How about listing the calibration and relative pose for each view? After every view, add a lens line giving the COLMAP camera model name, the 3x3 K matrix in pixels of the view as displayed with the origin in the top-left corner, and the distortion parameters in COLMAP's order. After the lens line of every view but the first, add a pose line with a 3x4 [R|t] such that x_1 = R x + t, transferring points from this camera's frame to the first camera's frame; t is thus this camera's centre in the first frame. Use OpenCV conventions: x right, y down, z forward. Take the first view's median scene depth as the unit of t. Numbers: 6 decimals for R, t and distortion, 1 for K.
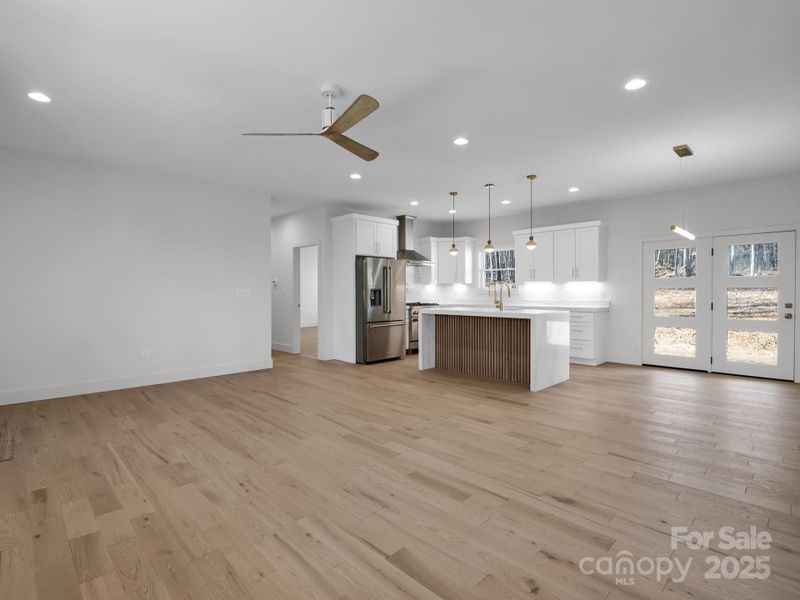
lens RADIAL K [[398.2, 0, 401.8], [0, 398.2, 299.2], [0, 0, 1]] dist [-0.016267, 0.002321]
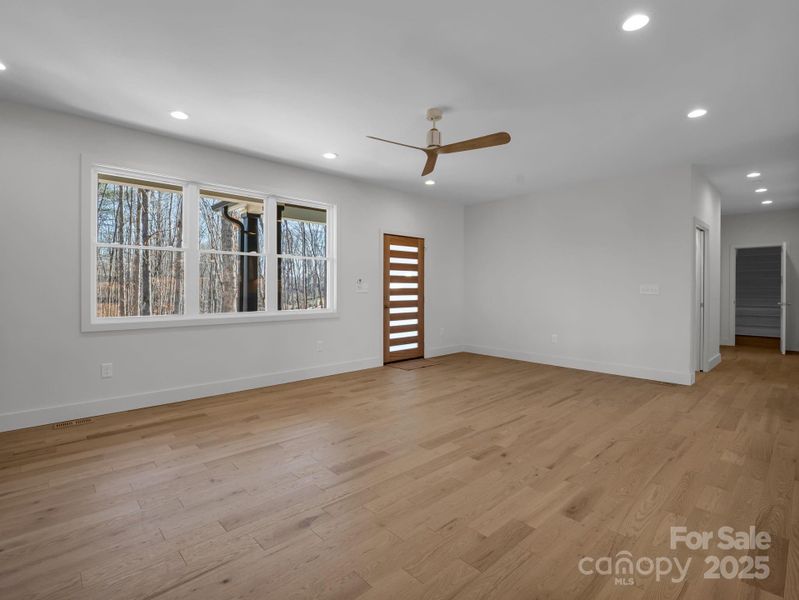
lens RADIAL K [[397.7, 0, 404.2], [0, 397.7, 302.9], [0, 0, 1]] dist [-0.016267, 0.002321]
pose [[-0.022004, 0.039919, -0.998961, 0.863603], [-0.022351, 0.998933, 0.040411, -0.020986], [0.999508, 0.023217, -0.021088, 0.825646]]
